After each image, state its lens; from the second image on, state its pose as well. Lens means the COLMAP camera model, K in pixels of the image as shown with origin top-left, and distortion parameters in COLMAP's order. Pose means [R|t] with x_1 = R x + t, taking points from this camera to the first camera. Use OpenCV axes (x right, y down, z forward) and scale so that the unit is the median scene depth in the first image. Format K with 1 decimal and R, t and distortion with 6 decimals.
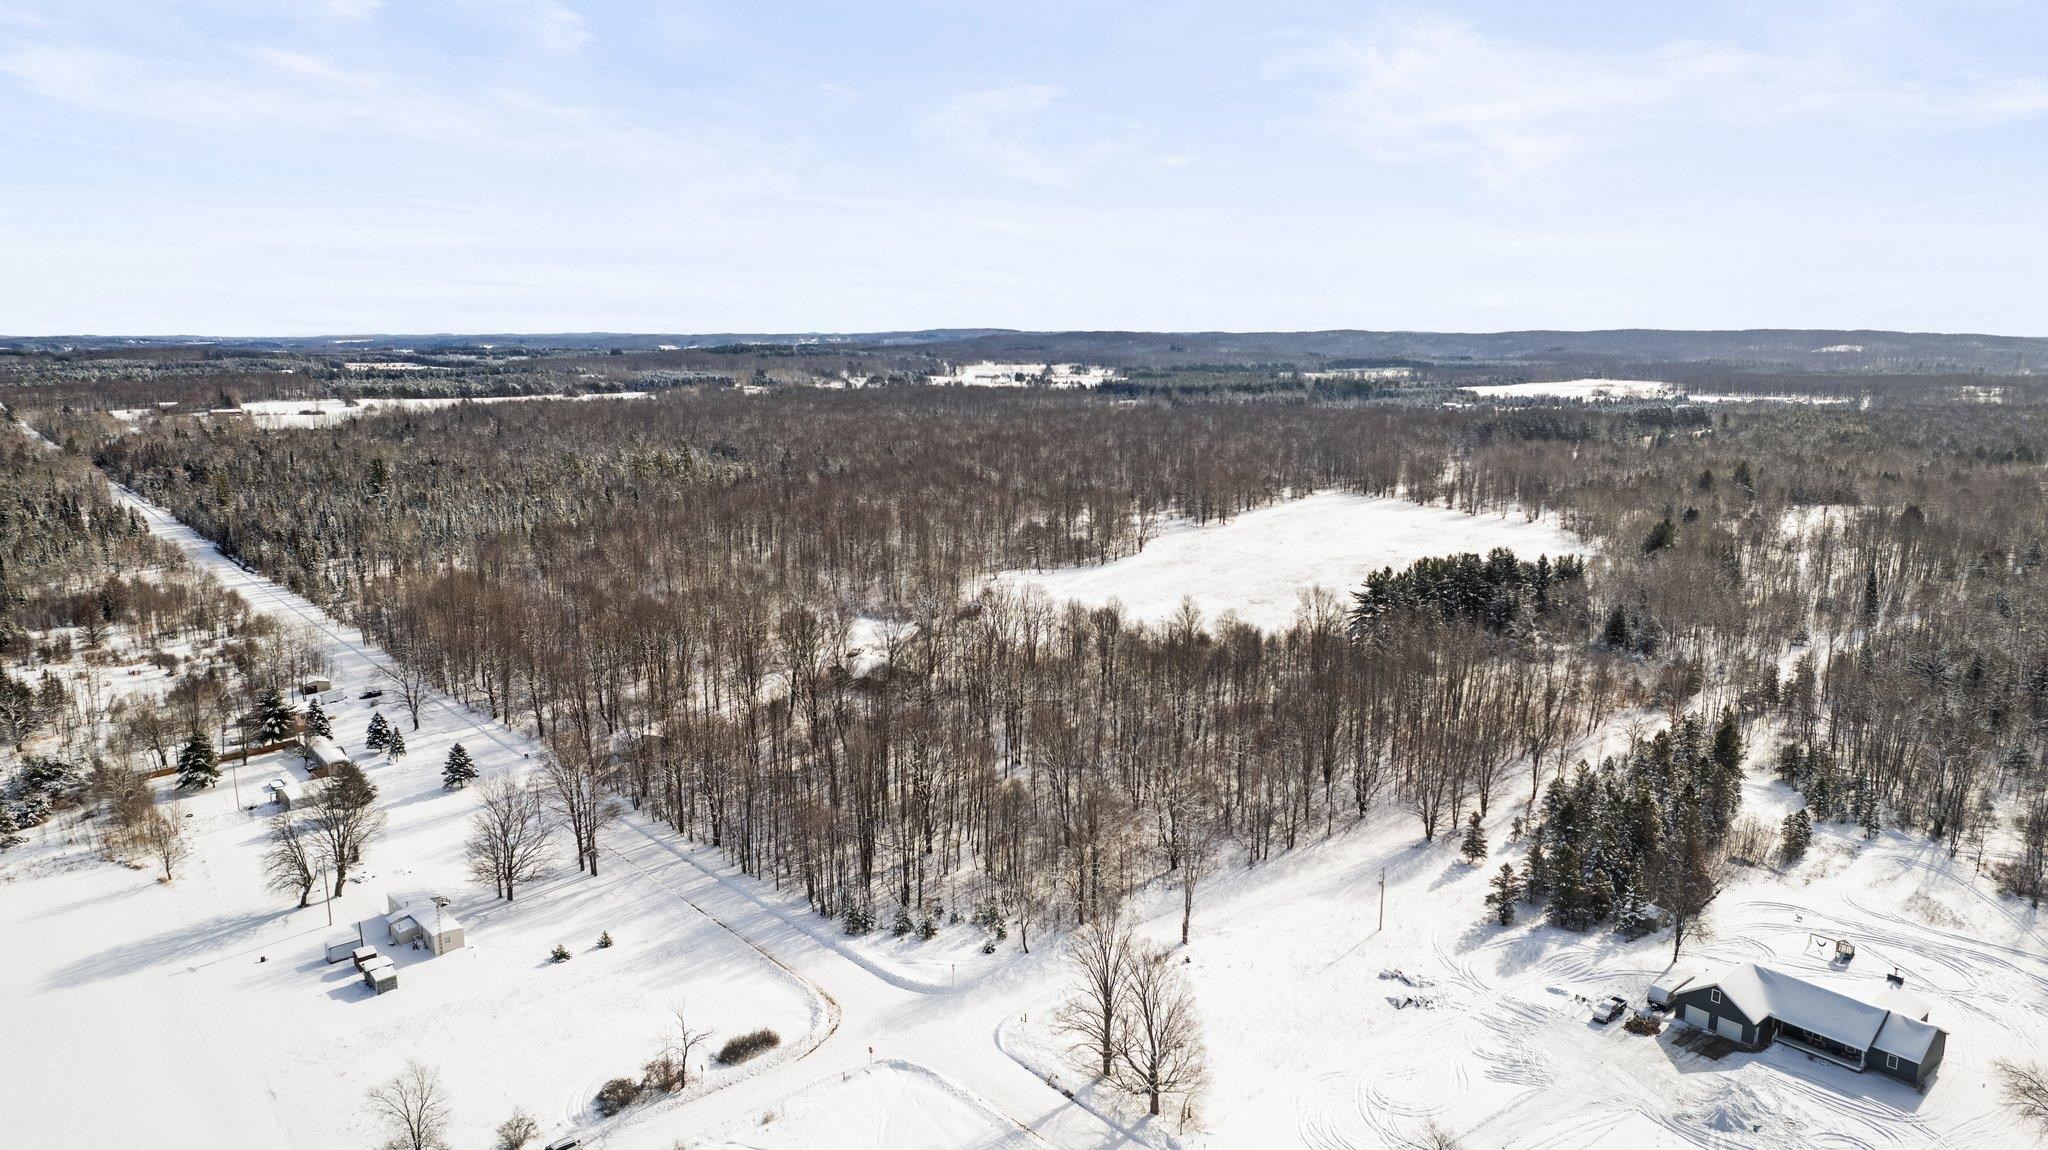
lens RADIAL K [[1332.6, 0, 1024.0], [0, 1332.6, 575.0], [0, 0, 1]] dist [-0.070394, 0.061713]
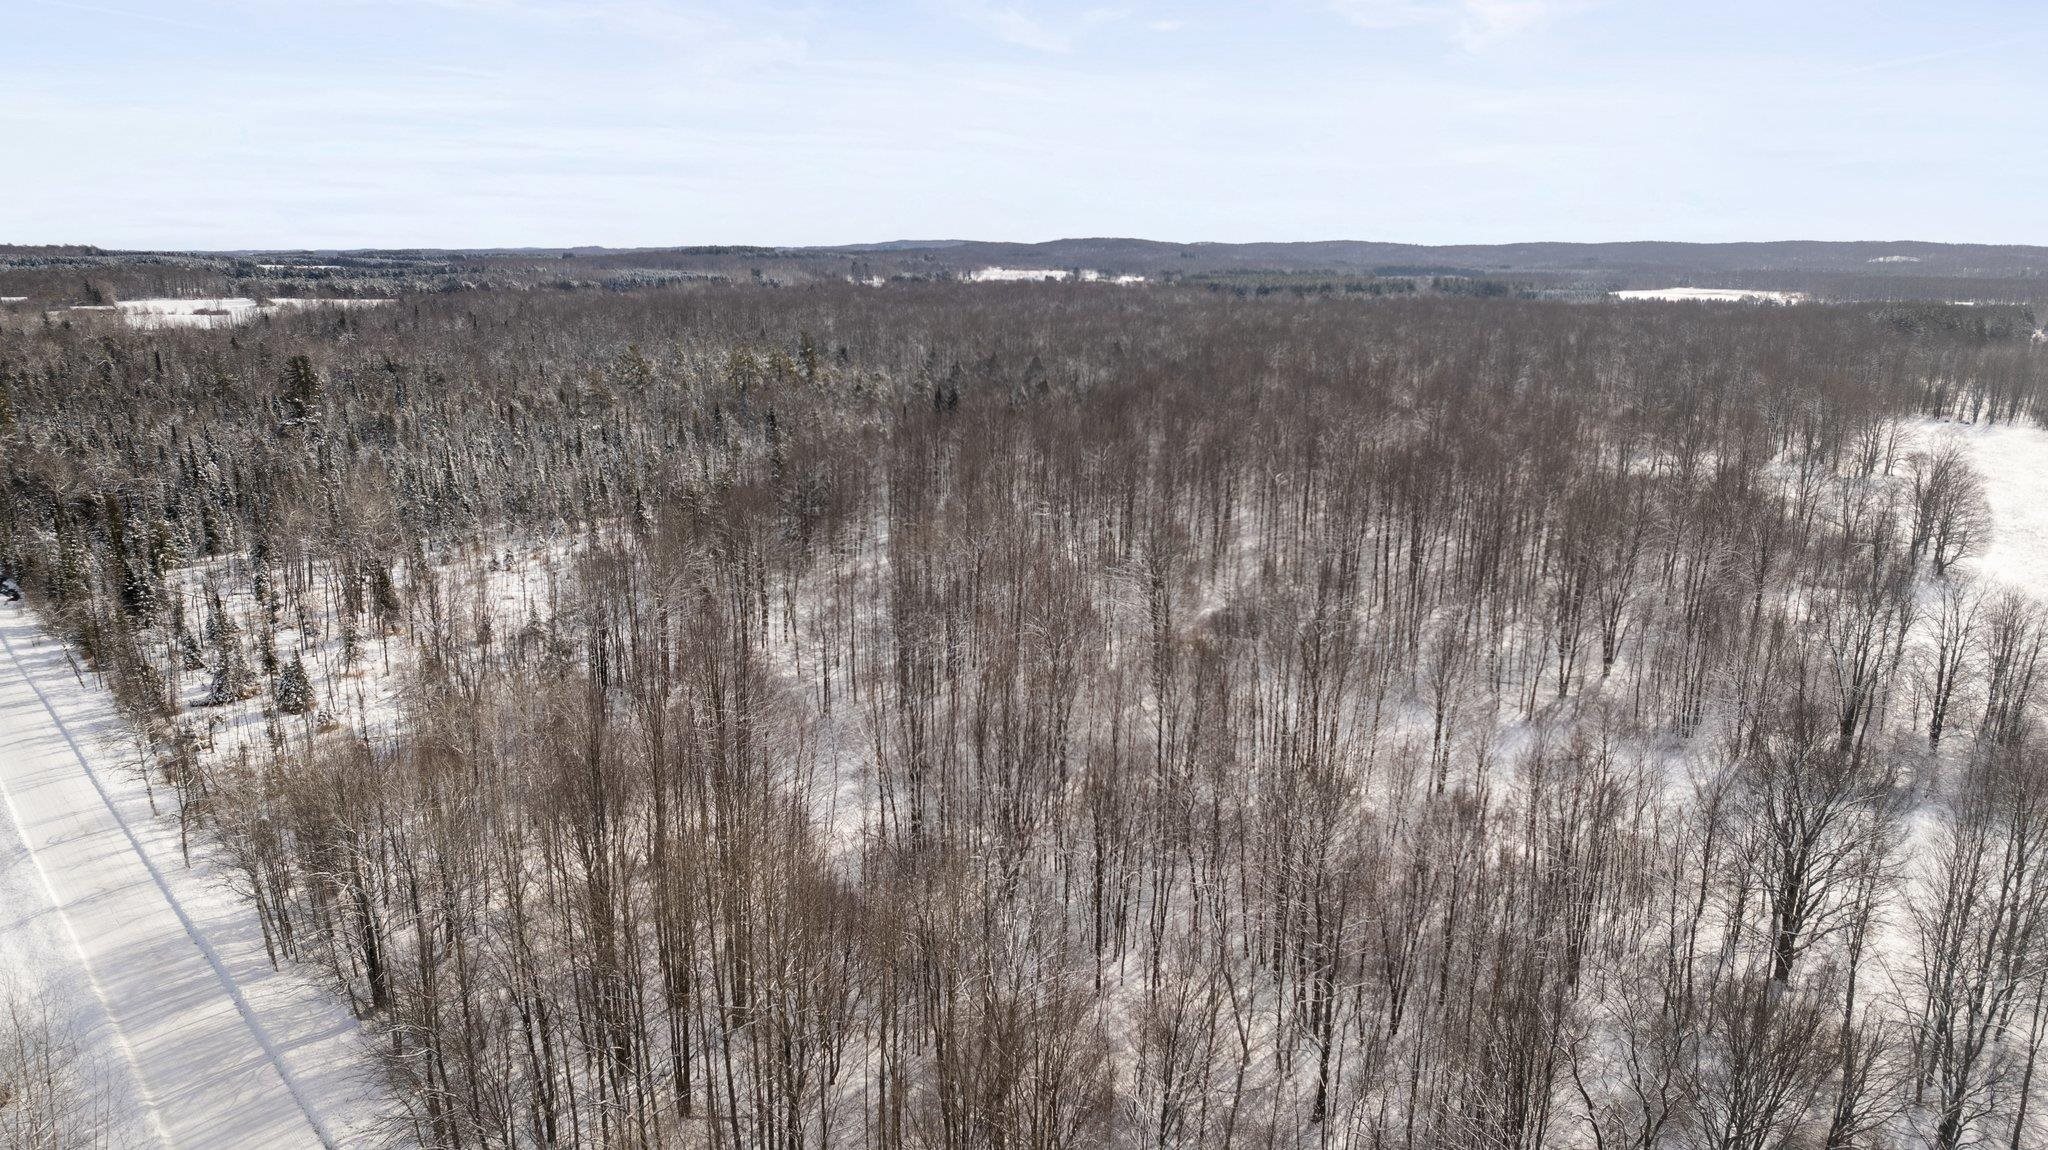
lens RADIAL K [[1332.6, 0, 1024.0], [0, 1332.6, 575.0], [0, 0, 1]] dist [-0.070394, 0.061713]
pose [[0.999036, -0.007219, 0.043292, -0.101903], [0.004686, 0.998286, 0.058331, -0.012725], [-0.043638, -0.058072, 0.997358, 0.207564]]
